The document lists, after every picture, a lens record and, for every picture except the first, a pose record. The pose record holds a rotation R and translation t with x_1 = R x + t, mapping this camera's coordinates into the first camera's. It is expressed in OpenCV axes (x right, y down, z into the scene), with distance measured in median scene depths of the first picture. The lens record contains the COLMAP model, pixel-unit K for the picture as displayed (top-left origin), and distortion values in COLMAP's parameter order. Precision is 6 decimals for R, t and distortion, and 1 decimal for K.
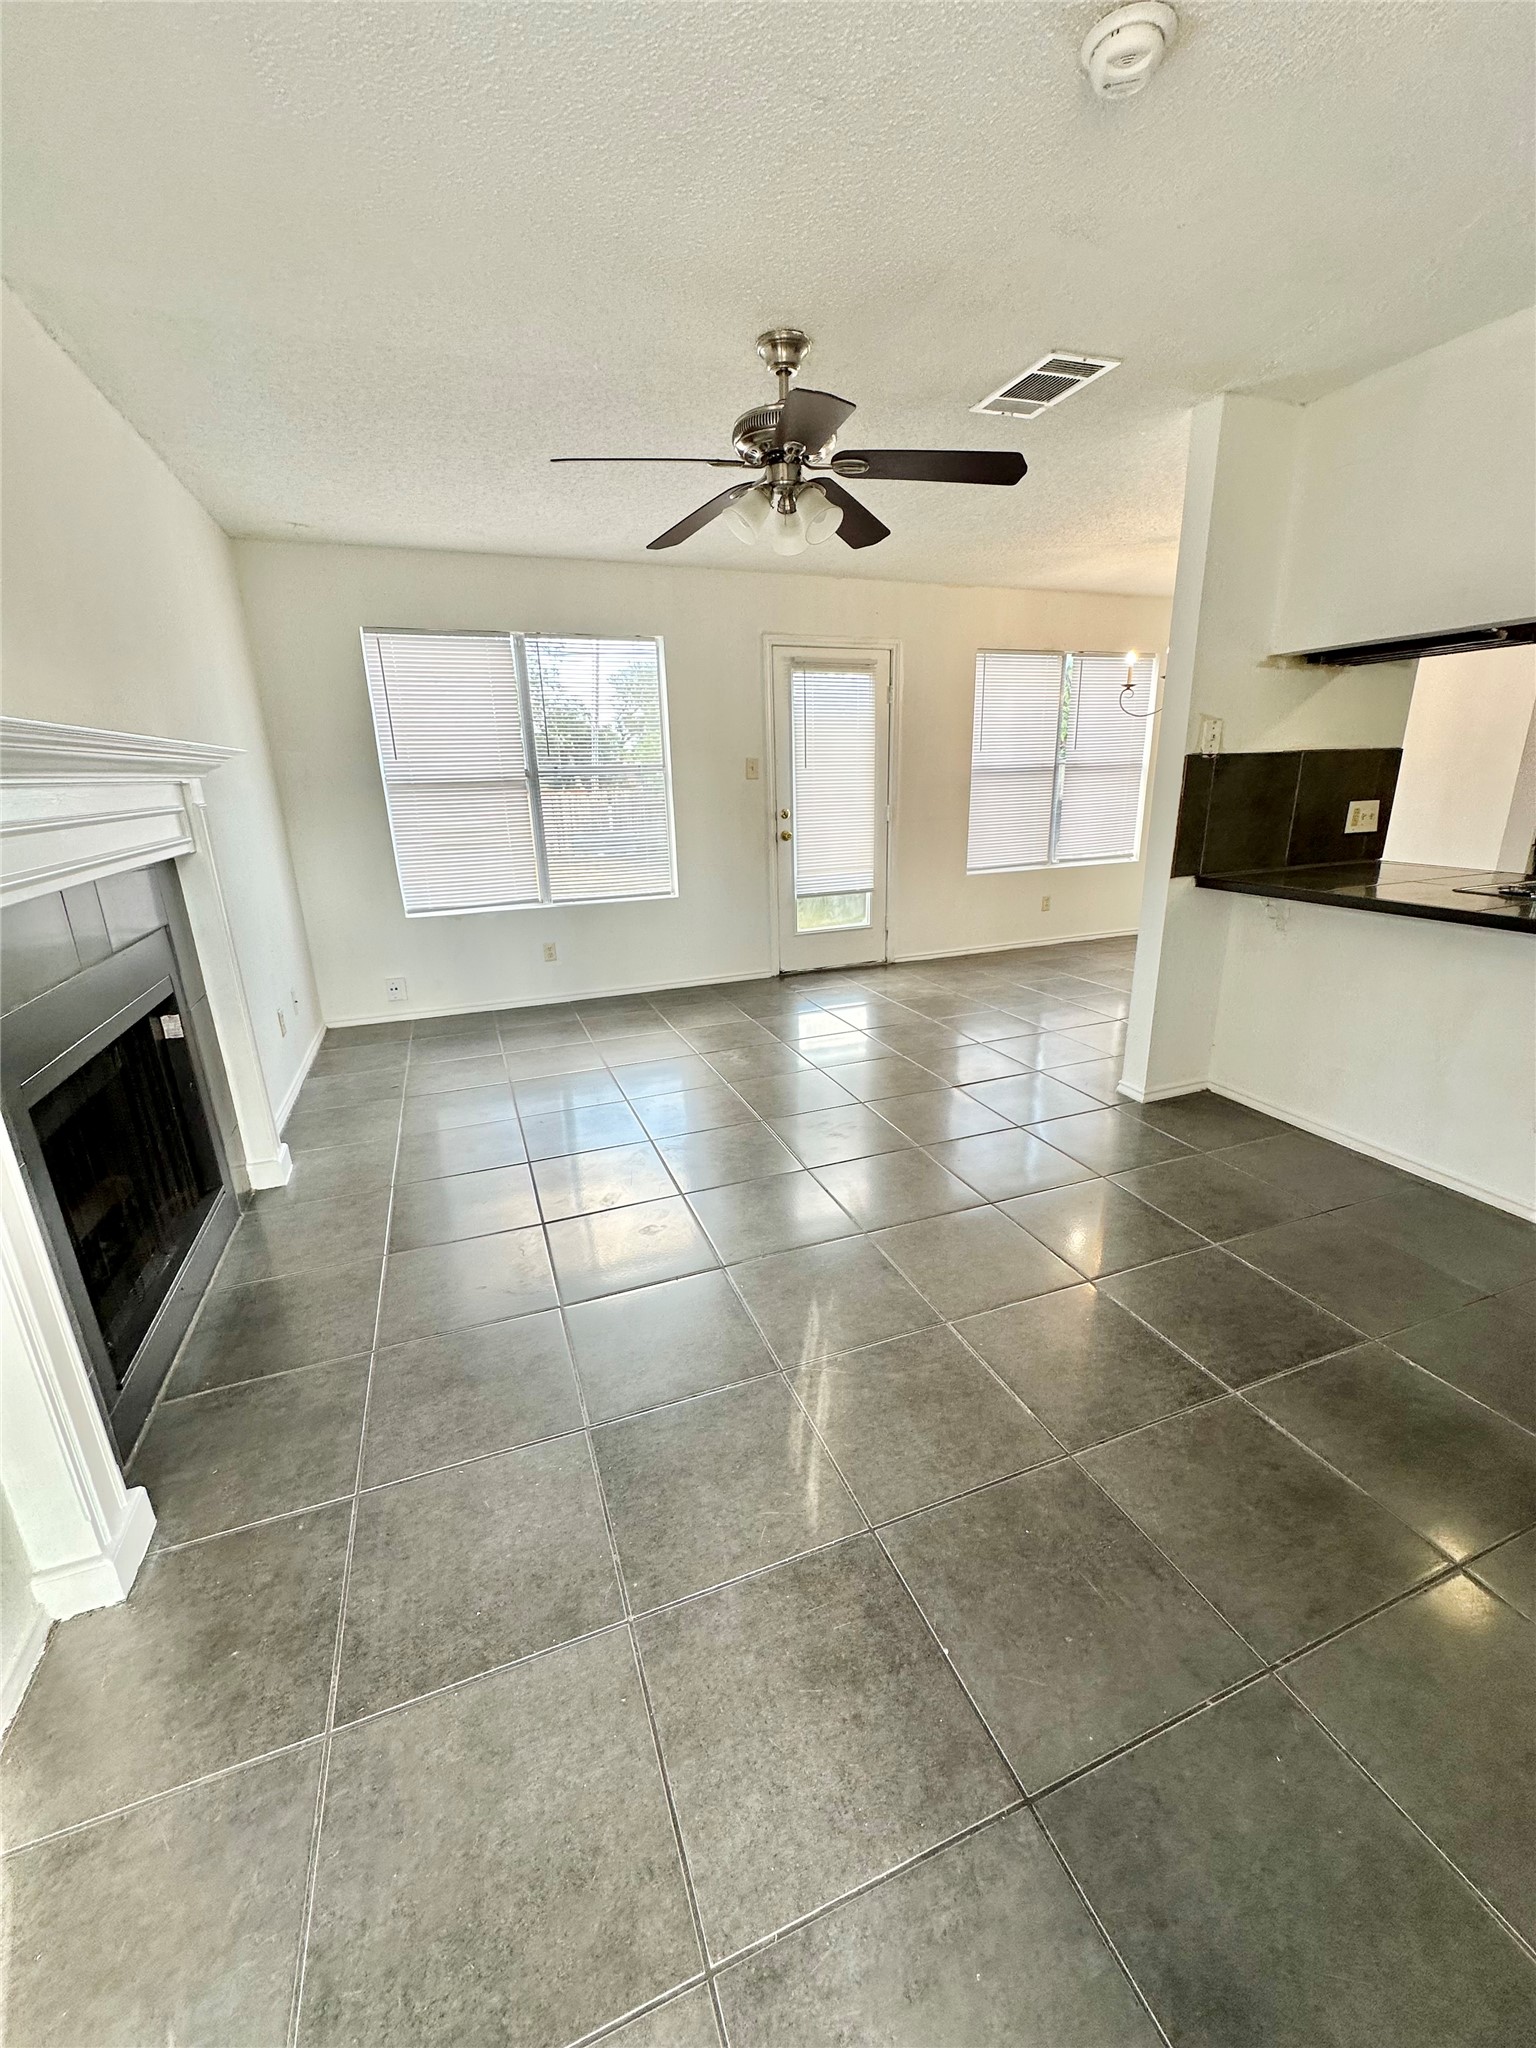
lens RADIAL K [[820.9, 0, 770.7], [0, 820.9, 1024.2], [0, 0, 1]] dist [-0.000922, -0.000037]
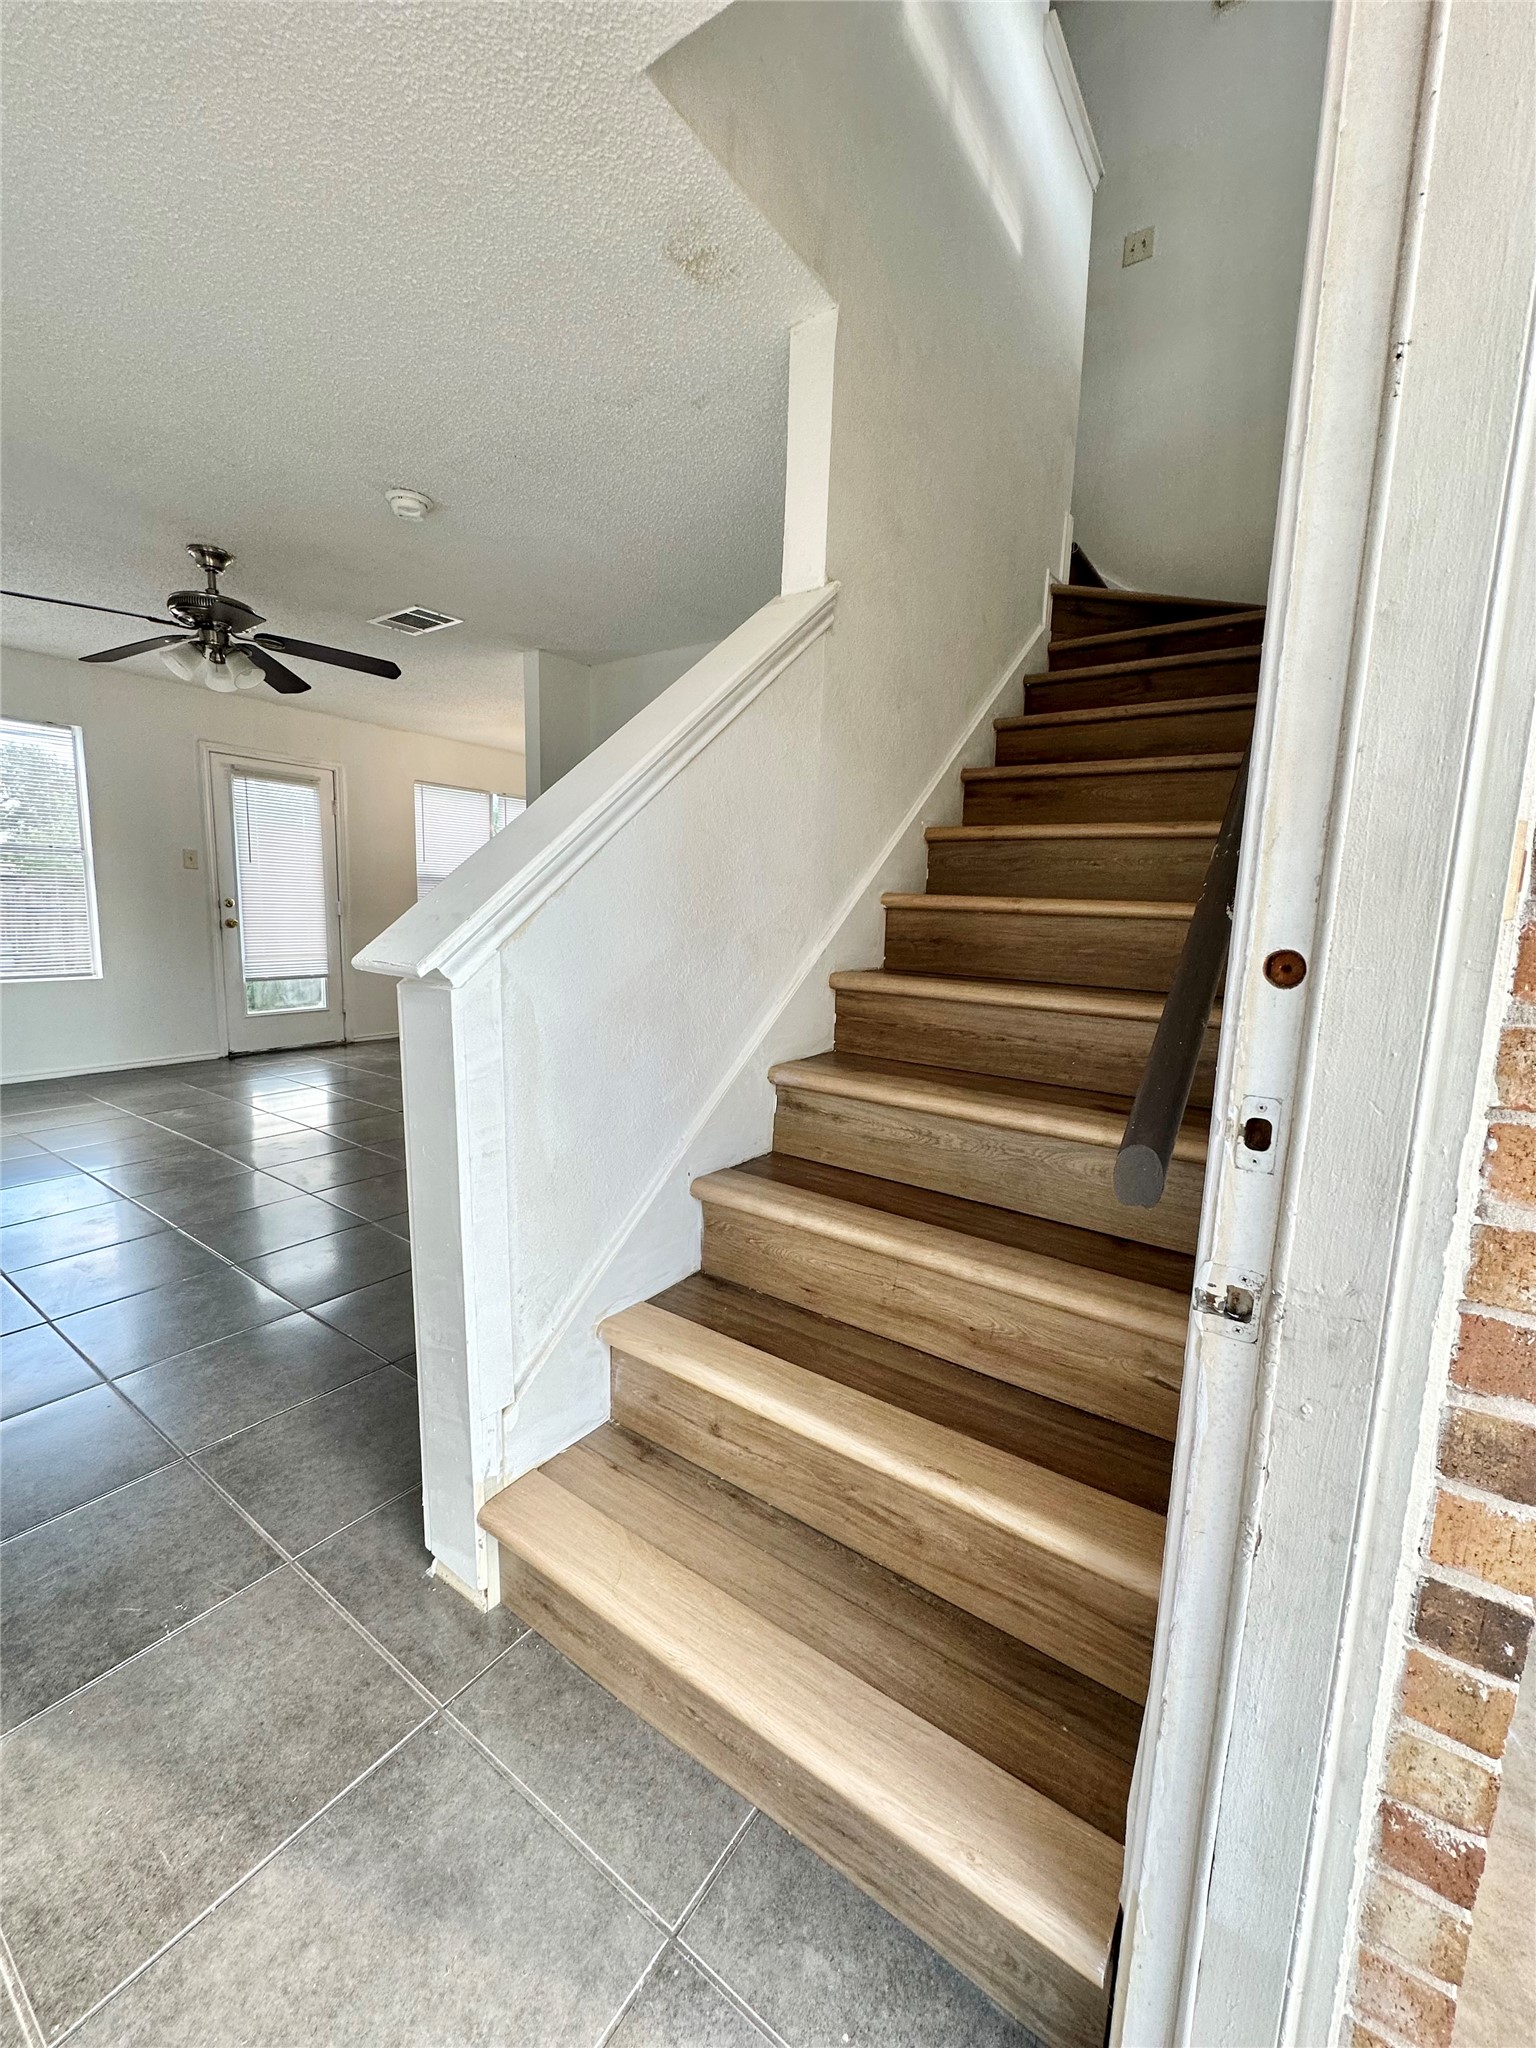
lens RADIAL K [[820.9, 0, 779.8], [0, 820.9, 1024.9], [0, 0, 1]] dist [-0.000922, -0.000037]
pose [[0.825300, -0.028536, 0.563974, 0.003823], [0.115630, 0.986100, -0.119315, 0.218710], [-0.552730, 0.163682, 0.817128, -0.478477]]
